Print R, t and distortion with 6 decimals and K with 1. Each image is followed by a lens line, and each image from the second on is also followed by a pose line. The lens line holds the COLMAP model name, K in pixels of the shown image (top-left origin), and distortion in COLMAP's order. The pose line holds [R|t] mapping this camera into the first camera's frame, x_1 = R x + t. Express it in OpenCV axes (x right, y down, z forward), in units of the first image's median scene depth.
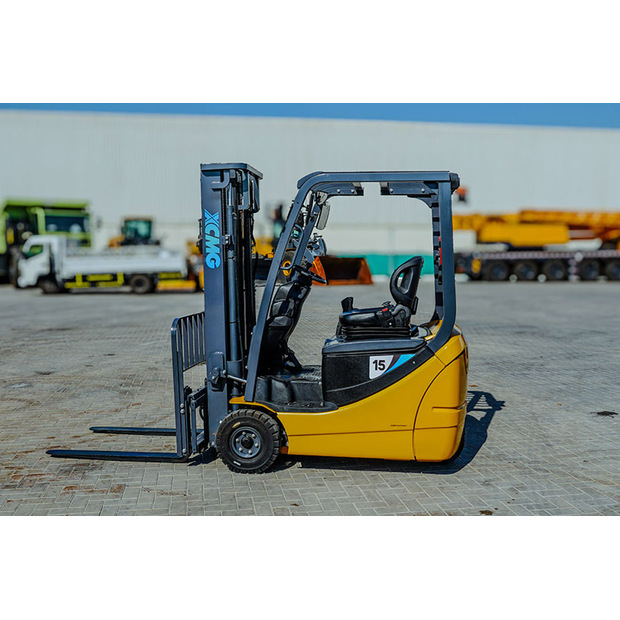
lens RADIAL K [[646.2, 0, 290.3], [0, 646.2, 326.3], [0, 0, 1]] dist [-0.013606, -0.007880]
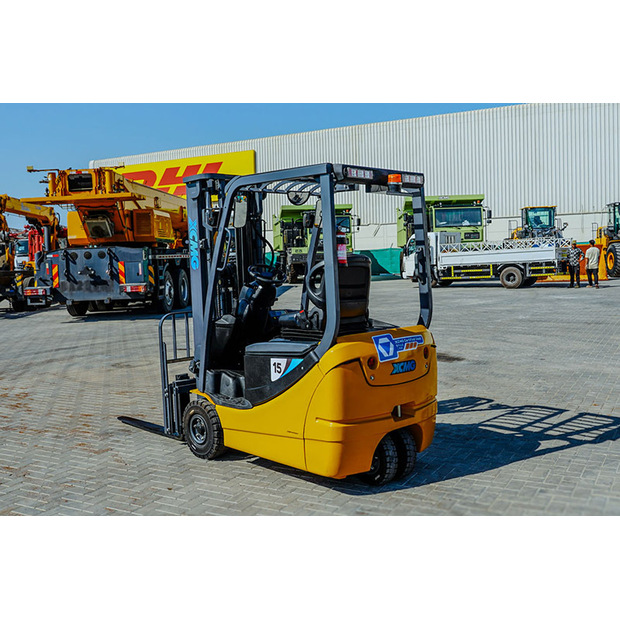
lens RADIAL K [[653.5, 0, 310.0], [0, 653.5, 310.0], [0, 0, 1]] dist [-0.020197, -0.008799]
pose [[0.795473, 0.026703, -0.605401, 0.725105], [-0.034151, 0.999416, -0.000791, -0.026521], [0.605026, 0.021304, 0.795921, 0.226684]]
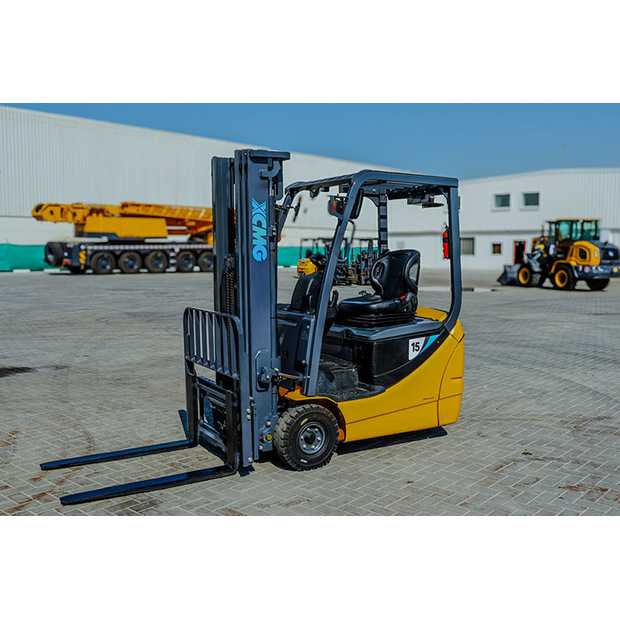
lens RADIAL K [[653.5, 0, 310.0], [0, 653.5, 310.0], [0, 0, 1]] dist [-0.020197, -0.008799]
pose [[0.780018, -0.051416, 0.623641, -0.663755], [0.059961, 0.998174, 0.007299, -0.021417], [-0.622877, 0.031701, 0.781677, 0.213744]]
